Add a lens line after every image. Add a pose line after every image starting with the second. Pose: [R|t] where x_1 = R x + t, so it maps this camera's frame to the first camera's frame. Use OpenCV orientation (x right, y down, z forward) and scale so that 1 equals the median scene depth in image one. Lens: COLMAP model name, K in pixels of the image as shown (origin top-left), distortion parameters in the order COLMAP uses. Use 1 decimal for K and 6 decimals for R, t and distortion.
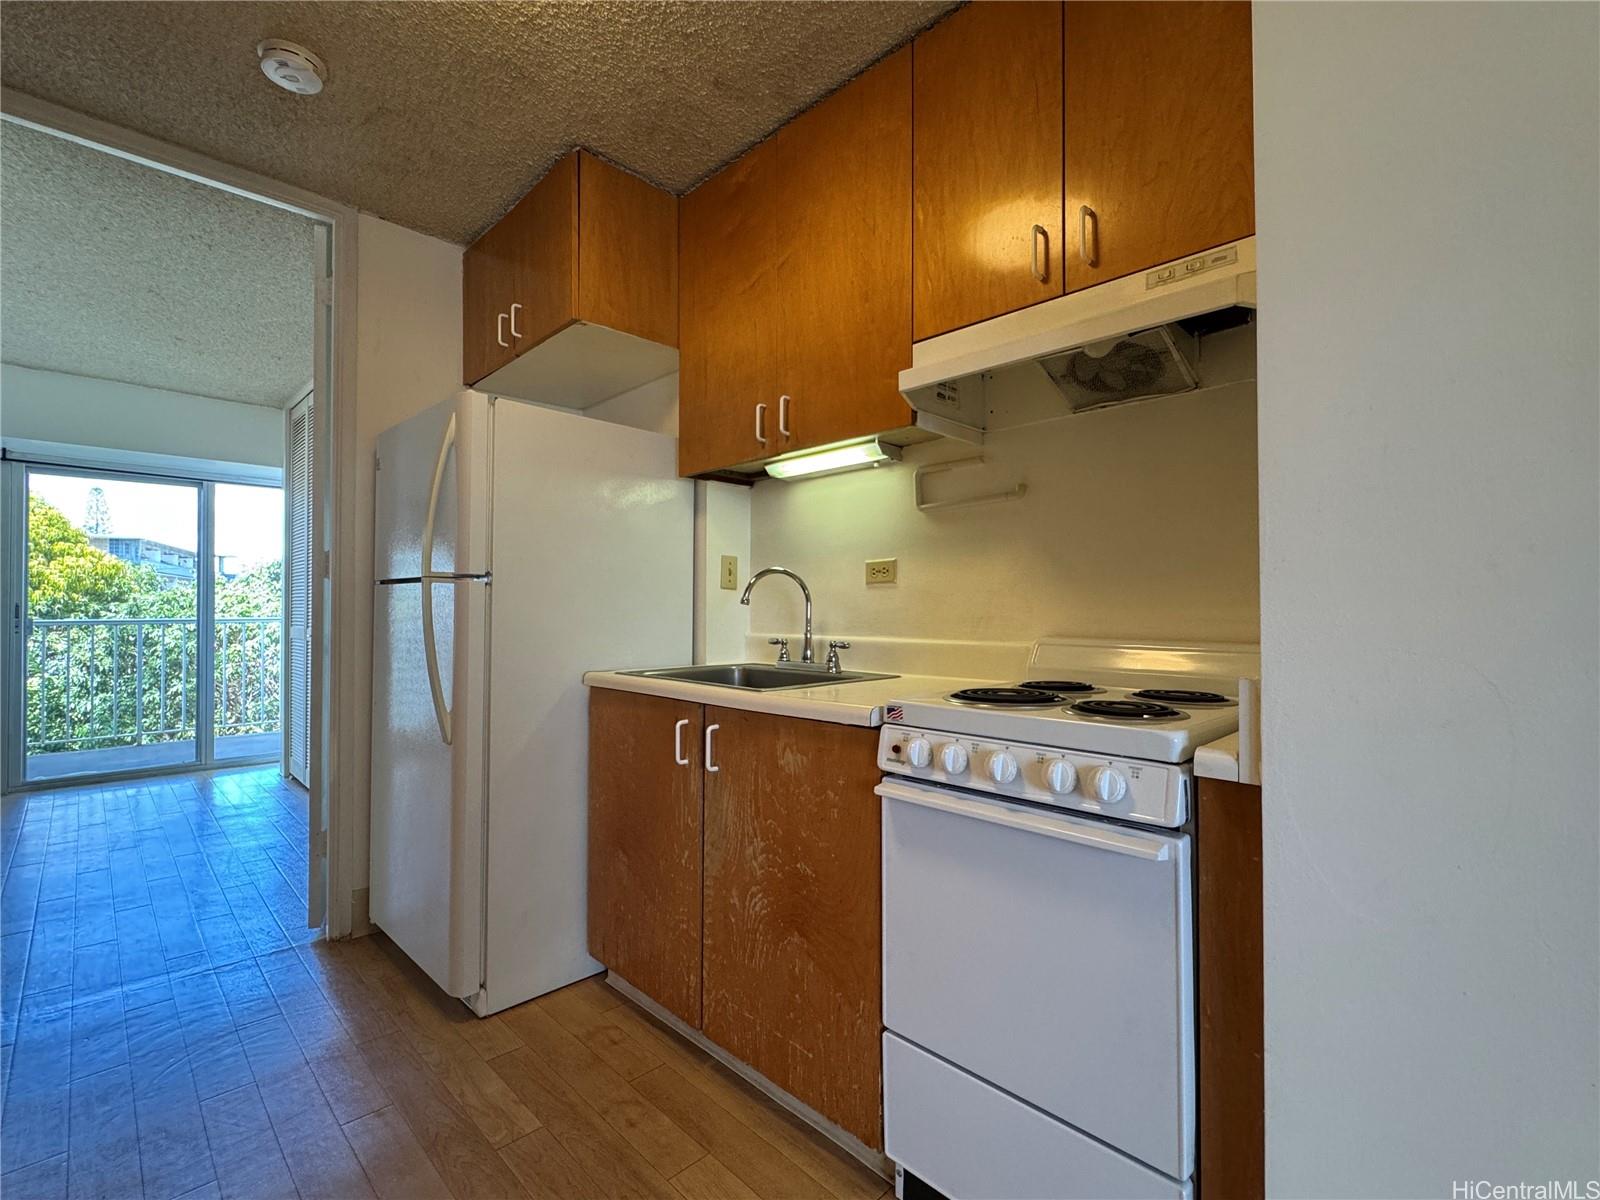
lens RADIAL K [[724.2, 0, 798.1], [0, 724.2, 597.0], [0, 0, 1]] dist [-0.003862, 0.000154]
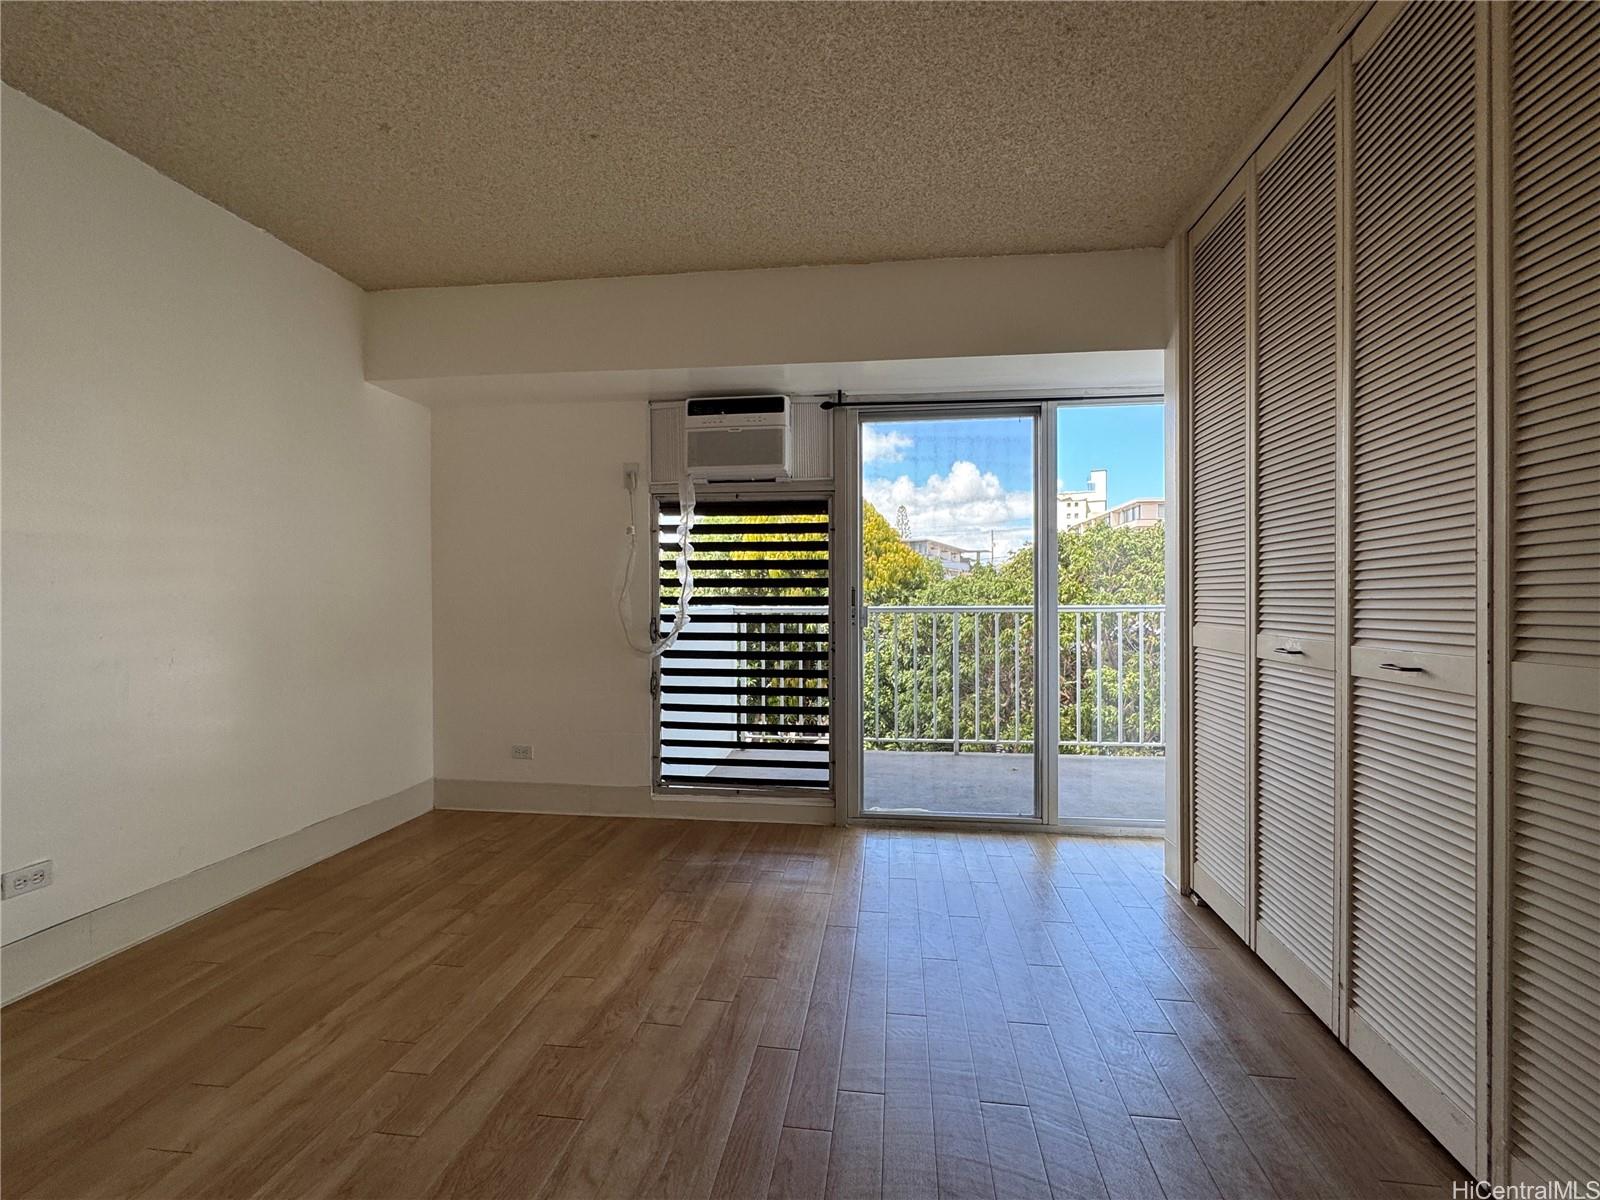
lens RADIAL K [[724.2, 0, 798.1], [0, 724.2, 597.0], [0, 0, 1]] dist [-0.003862, 0.000154]
pose [[0.610551, 0.001427, -0.791976, -0.459111], [0.013494, 0.999834, 0.012204, 0.008223], [0.791862, -0.018138, 0.610431, 0.436717]]
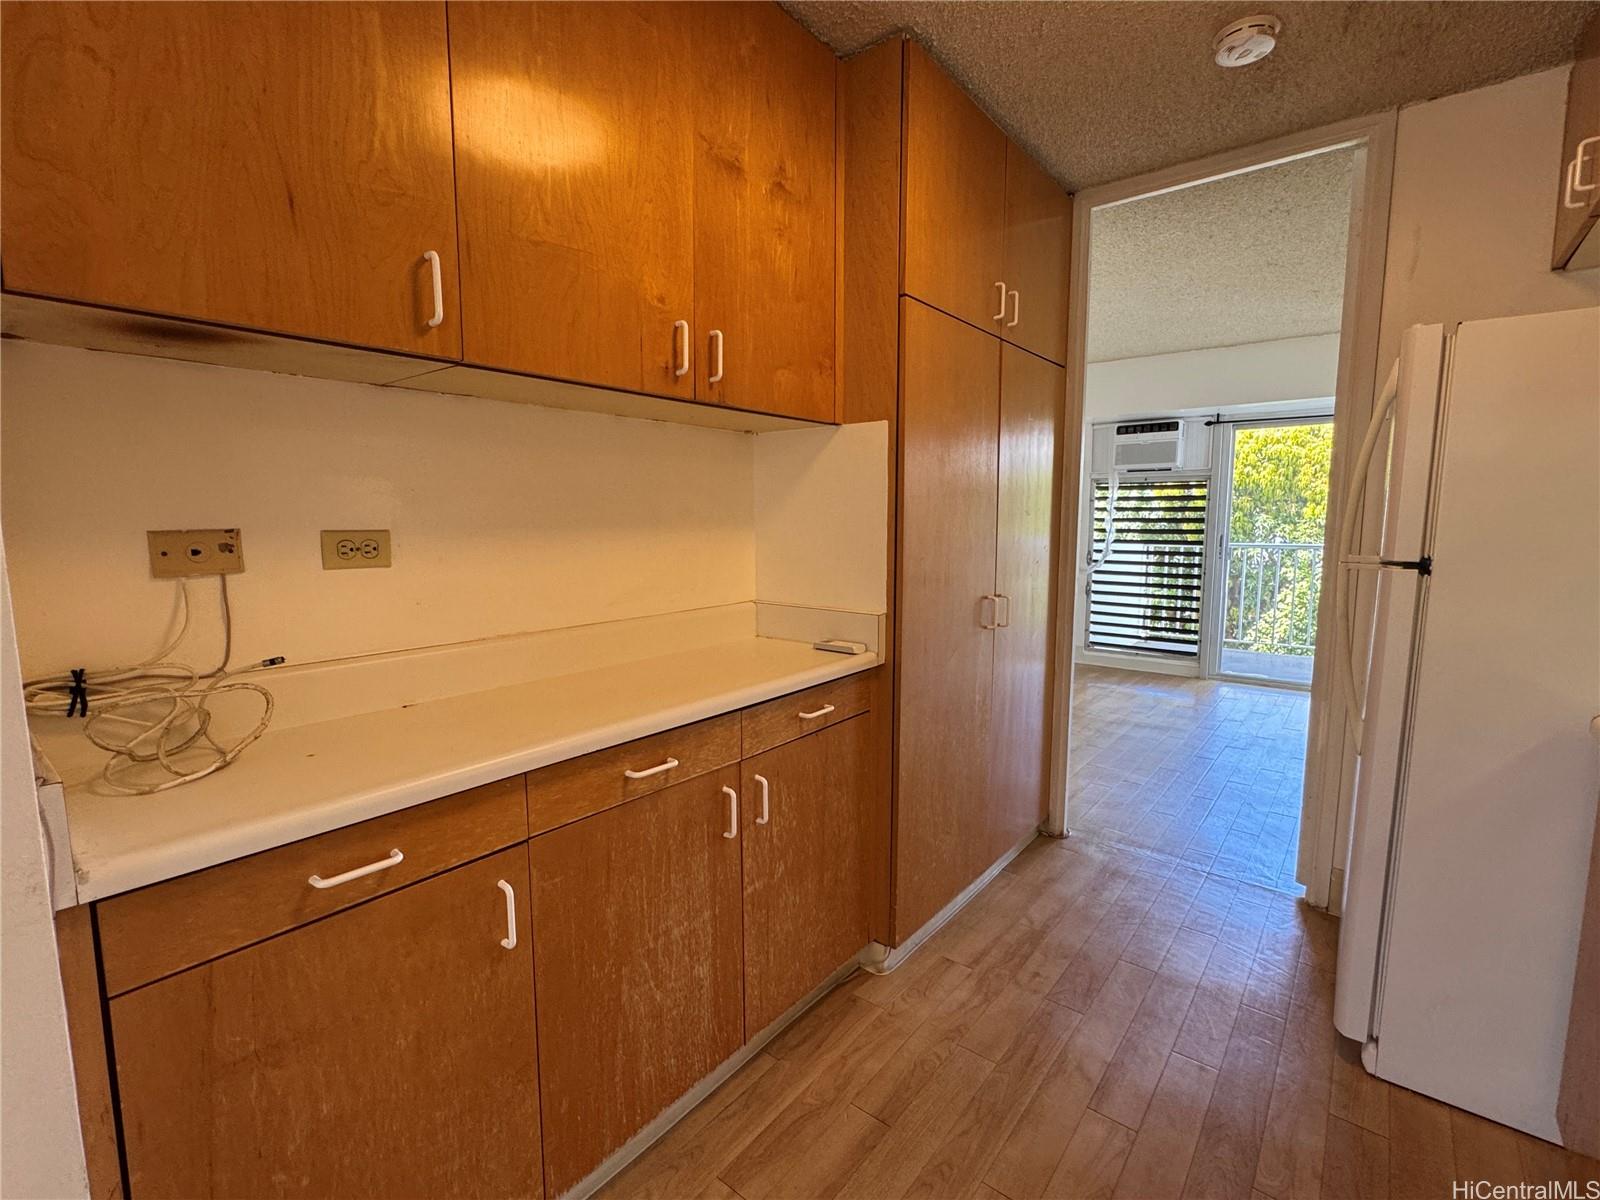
lens RADIAL K [[724.2, 0, 798.1], [0, 724.2, 597.0], [0, 0, 1]] dist [-0.003862, 0.000154]
pose [[0.121622, 0.107421, -0.986747, 0.100948], [0.017715, 0.993733, 0.110365, -0.034382], [0.992418, -0.030903, 0.118956, 0.088702]]
